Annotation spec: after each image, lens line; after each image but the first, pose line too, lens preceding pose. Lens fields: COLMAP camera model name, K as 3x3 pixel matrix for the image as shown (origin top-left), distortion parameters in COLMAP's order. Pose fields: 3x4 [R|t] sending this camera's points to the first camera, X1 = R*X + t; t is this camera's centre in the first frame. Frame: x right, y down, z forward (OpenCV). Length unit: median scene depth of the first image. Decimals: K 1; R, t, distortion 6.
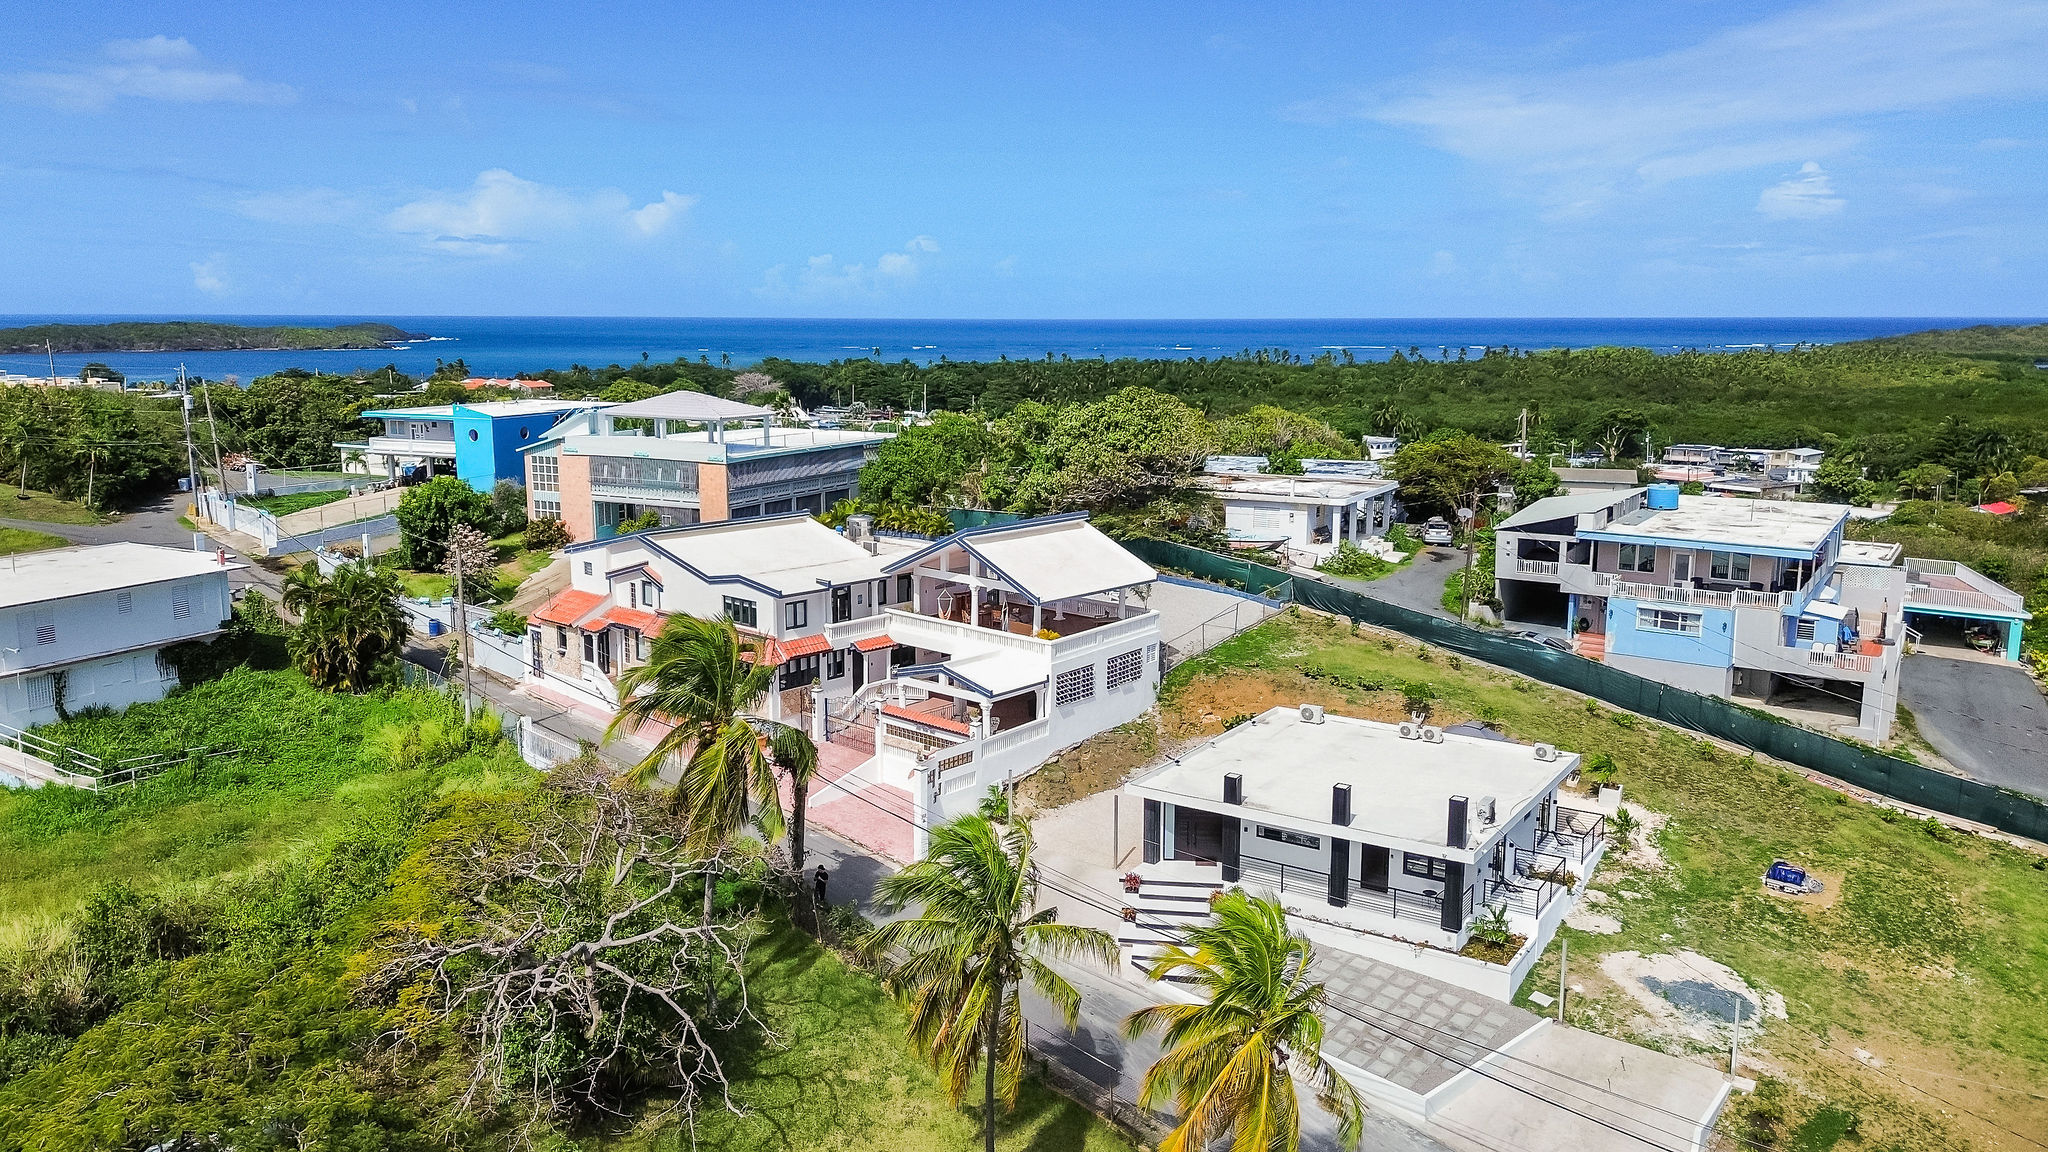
lens RADIAL K [[1474.3, 0, 1035.9], [0, 1474.3, 578.7], [0, 0, 1]] dist [0.068729, -0.080621]
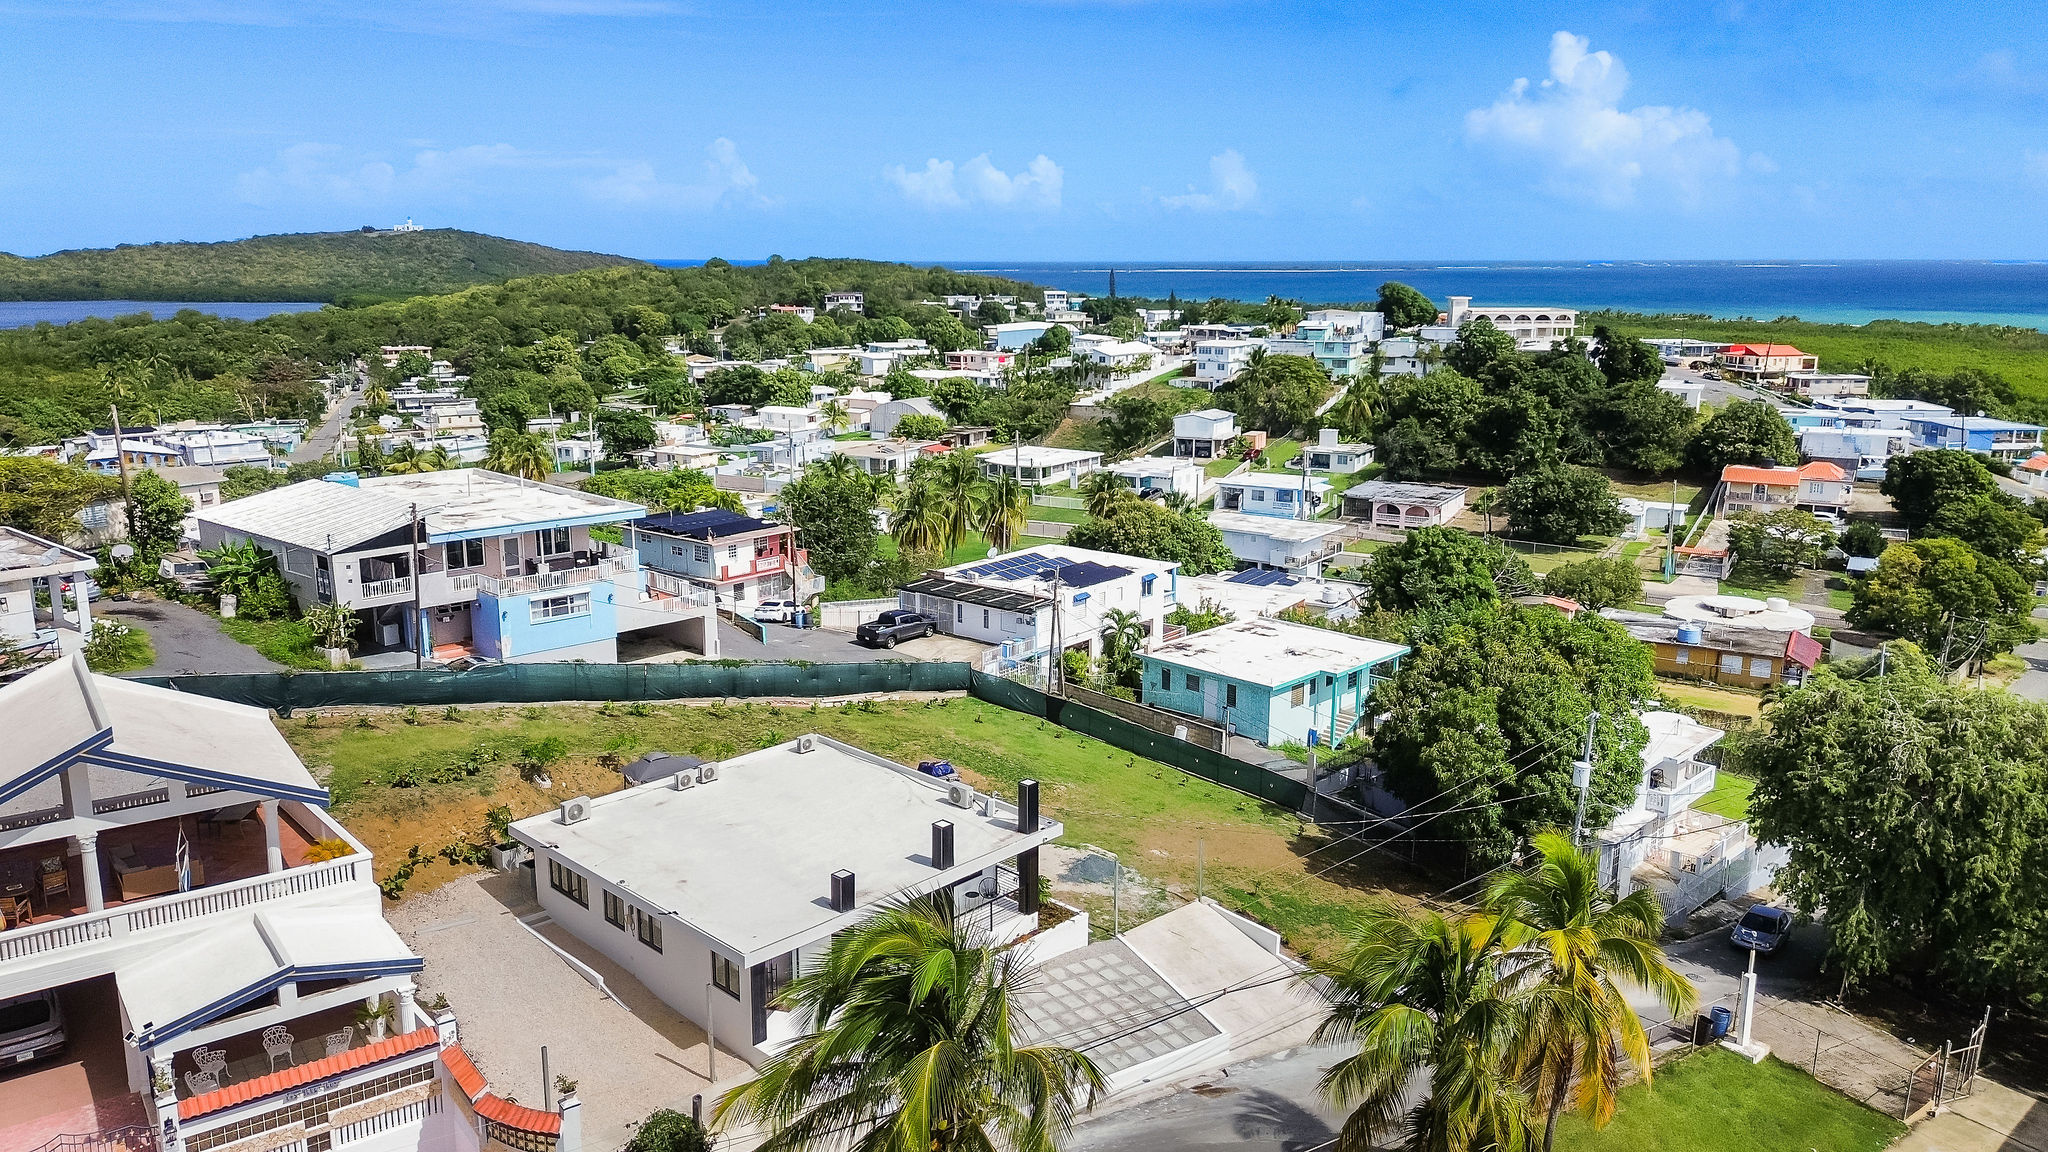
lens RADIAL K [[1451.6, 0, 1024.0], [0, 1451.6, 576.0], [0, 0, 1]] dist [0.082126, -0.088076]
pose [[0.193409, -0.212077, 0.957923, -0.425566], [0.173143, 0.968412, 0.179441, -0.111248], [-0.965720, 0.131152, 0.224019, 0.514396]]
